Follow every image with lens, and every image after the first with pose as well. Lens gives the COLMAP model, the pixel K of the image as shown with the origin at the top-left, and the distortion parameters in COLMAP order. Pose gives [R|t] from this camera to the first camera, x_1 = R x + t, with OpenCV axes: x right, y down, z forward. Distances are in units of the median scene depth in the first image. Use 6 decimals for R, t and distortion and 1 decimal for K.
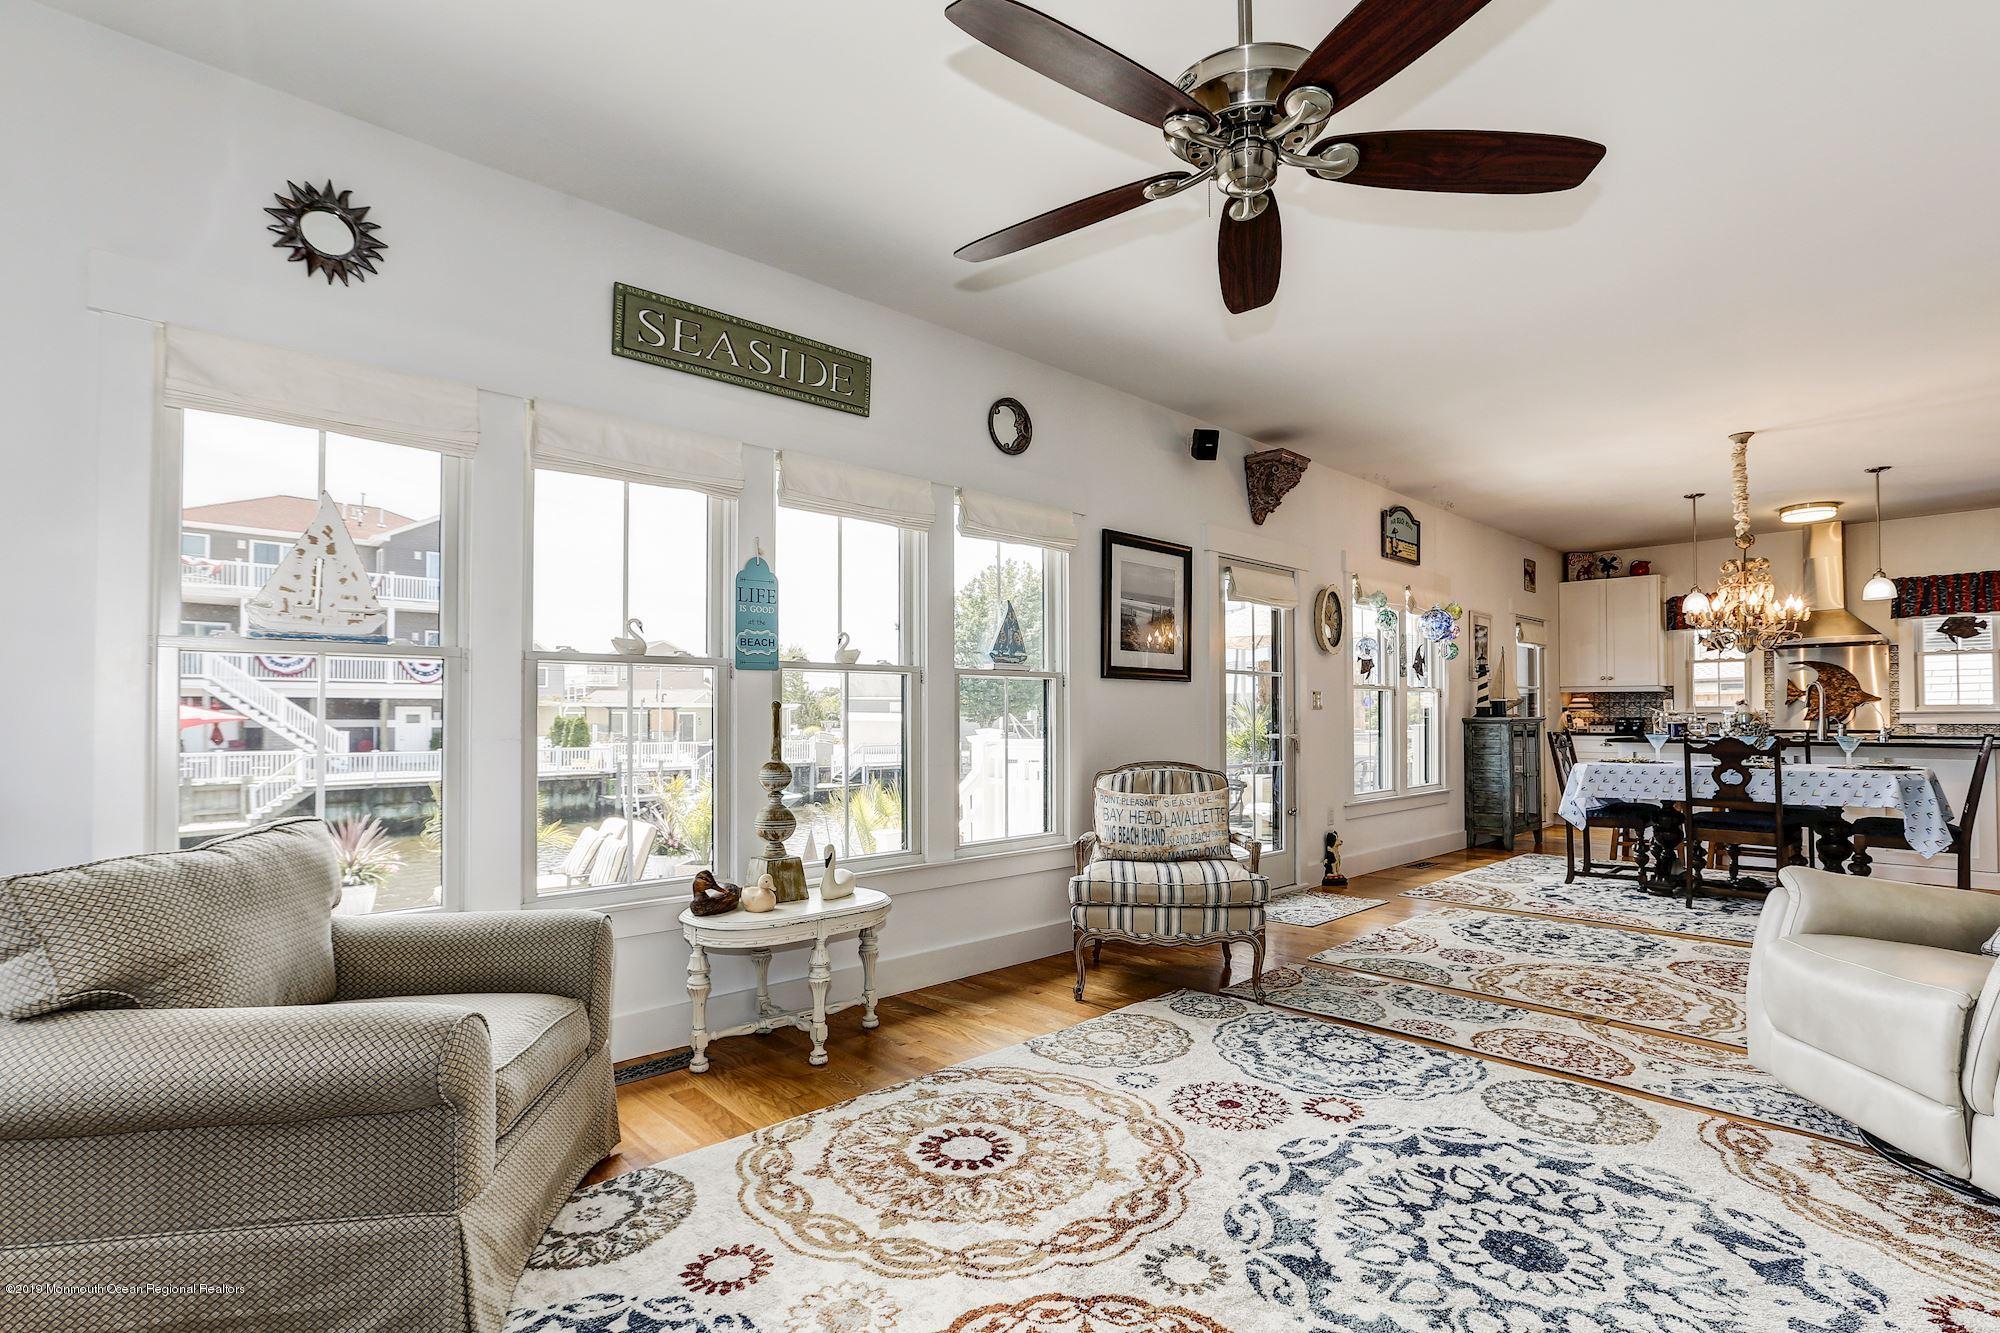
lens RADIAL K [[935.7, 0, 995.0], [0, 935.7, 704.5], [0, 0, 1]] dist [-0.034843, 0.017527]
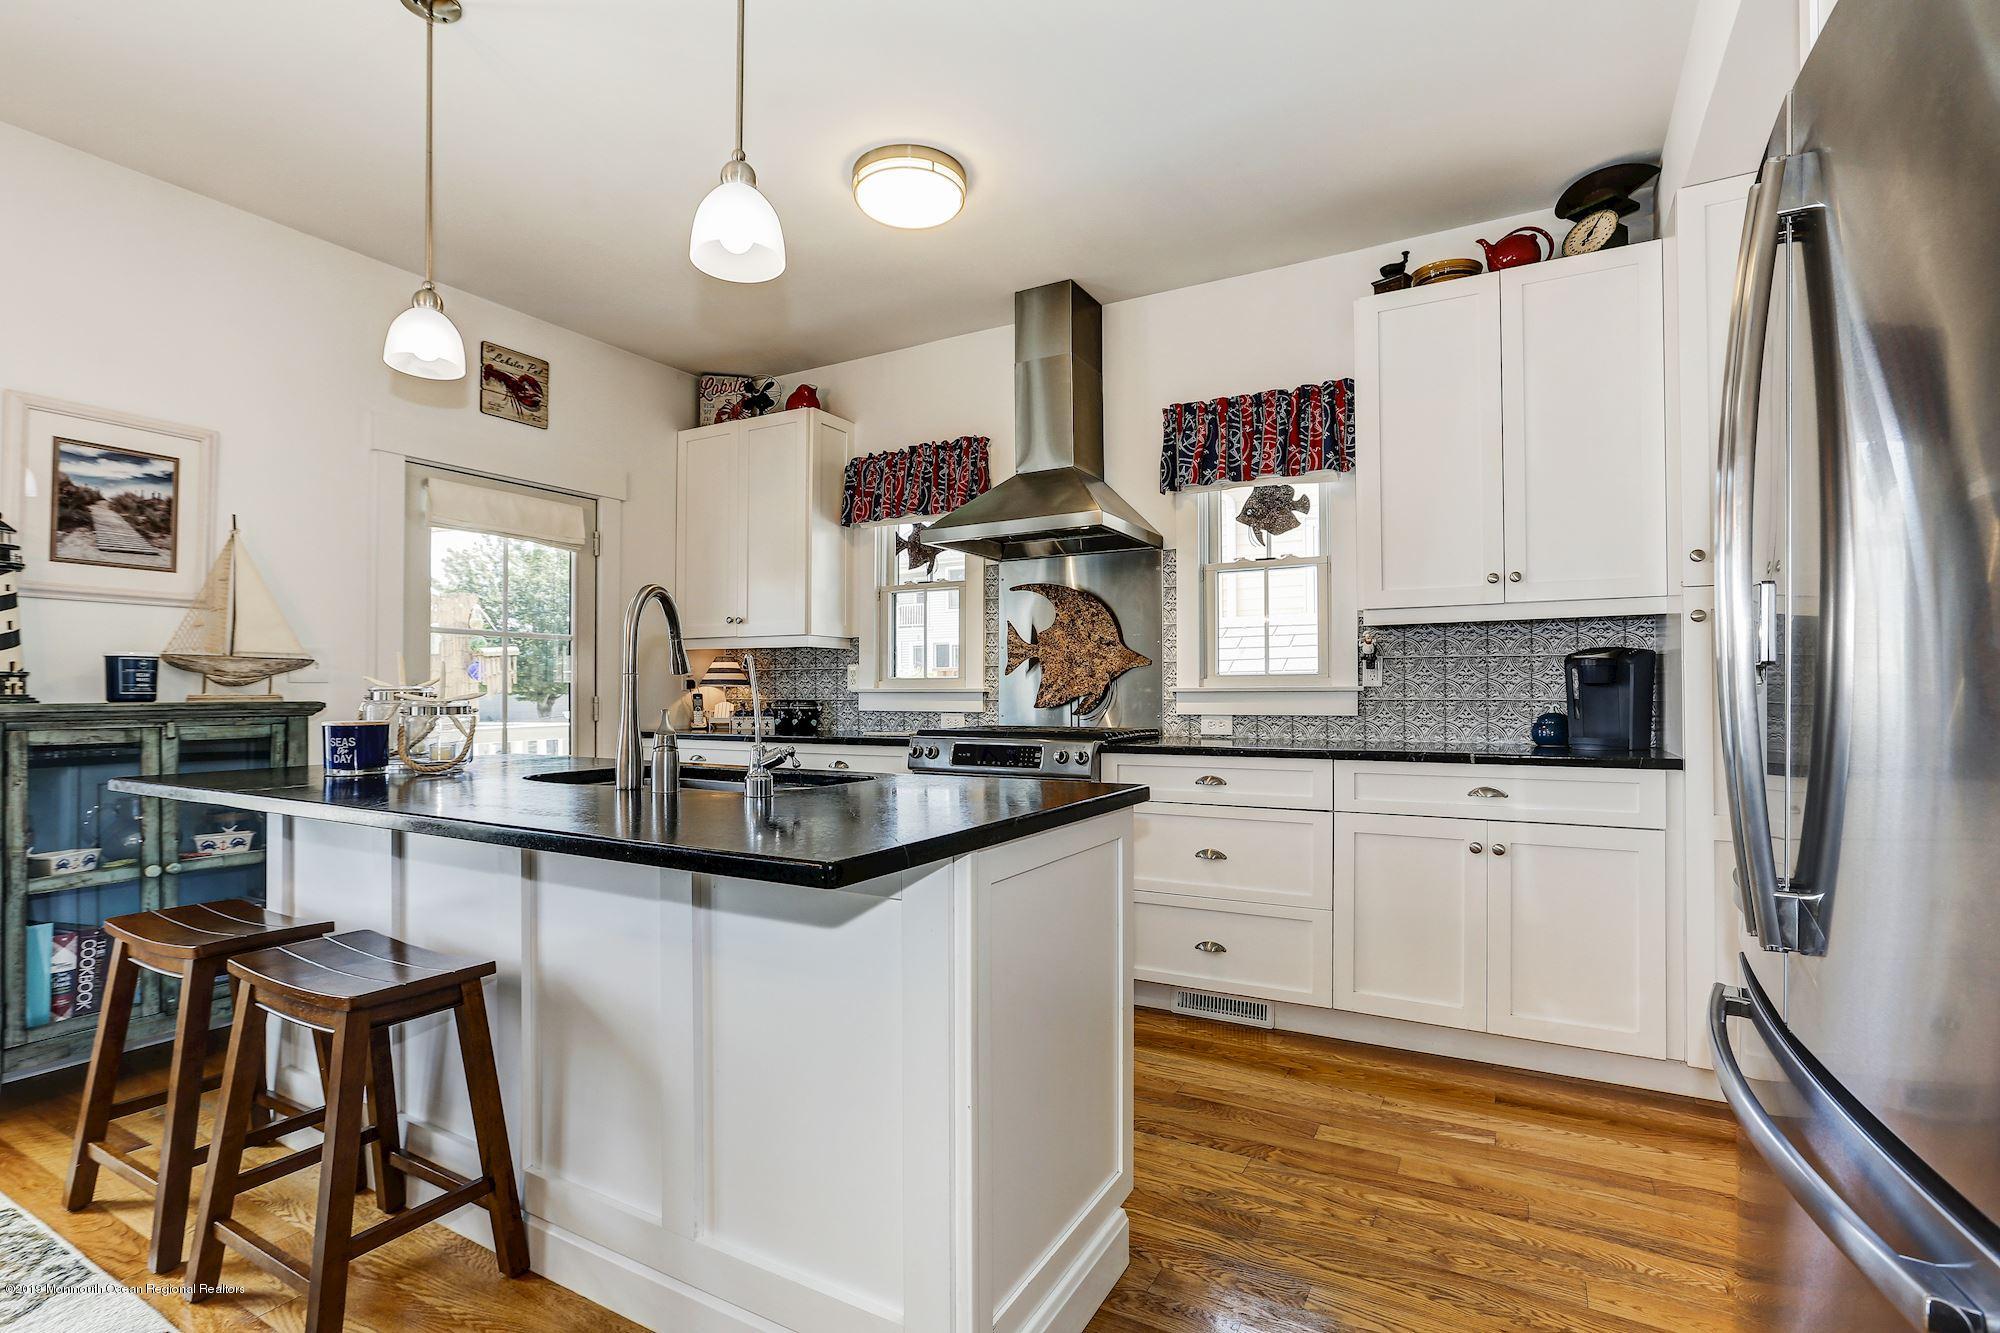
lens RADIAL K [[946.1, 0, 988.7], [0, 946.1, 687.9], [0, 0, 1]] dist [-0.018359, 0.000097]
pose [[0.952387, 0.001602, 0.304887, 2.251169], [-0.003246, 0.999983, 0.004886, 0.016531], [-0.304874, -0.005643, 0.952376, 1.710792]]
